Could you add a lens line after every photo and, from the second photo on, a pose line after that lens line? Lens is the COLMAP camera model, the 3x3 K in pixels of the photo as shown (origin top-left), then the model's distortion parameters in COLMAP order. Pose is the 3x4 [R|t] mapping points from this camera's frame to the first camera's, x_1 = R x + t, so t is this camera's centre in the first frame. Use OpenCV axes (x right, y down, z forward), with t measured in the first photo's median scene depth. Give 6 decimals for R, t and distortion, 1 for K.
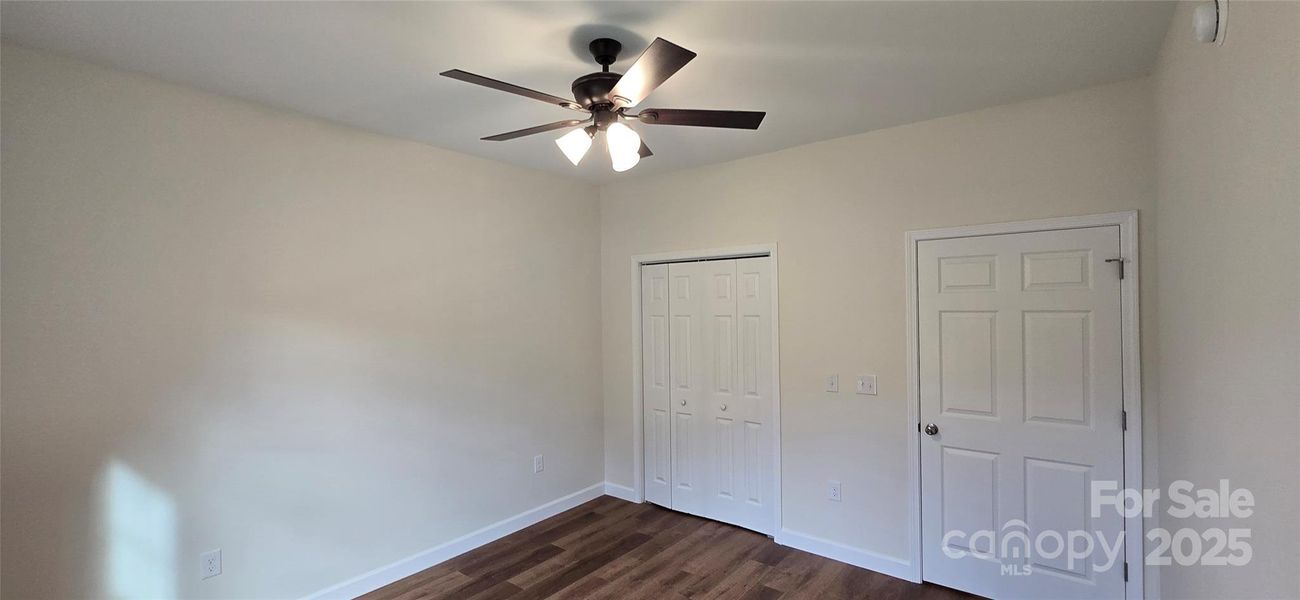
lens RADIAL K [[534.8, 0, 651.4], [0, 534.8, 302.9], [0, 0, 1]] dist [-0.000506, 0.000195]
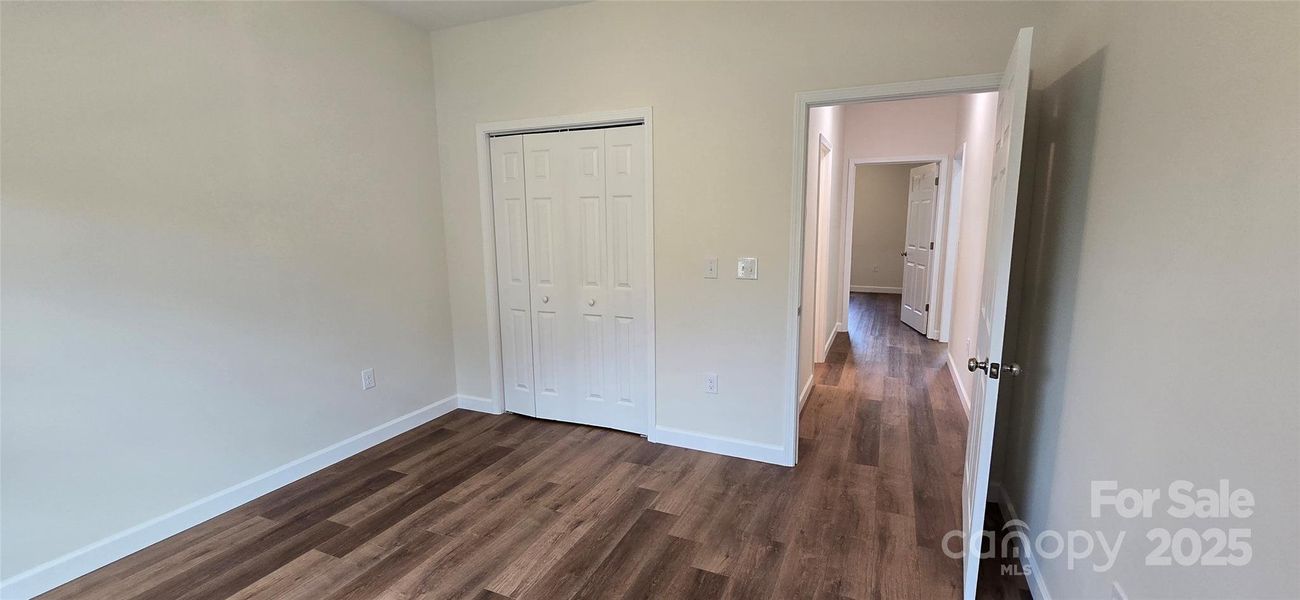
lens RADIAL K [[534.8, 0, 651.4], [0, 534.8, 302.9], [0, 0, 1]] dist [-0.000506, 0.000195]
pose [[0.969453, -0.036120, 0.242605, 0.017680], [-0.003552, 0.986927, 0.161131, 0.058819], [-0.245253, -0.157070, 0.956650, 0.143573]]
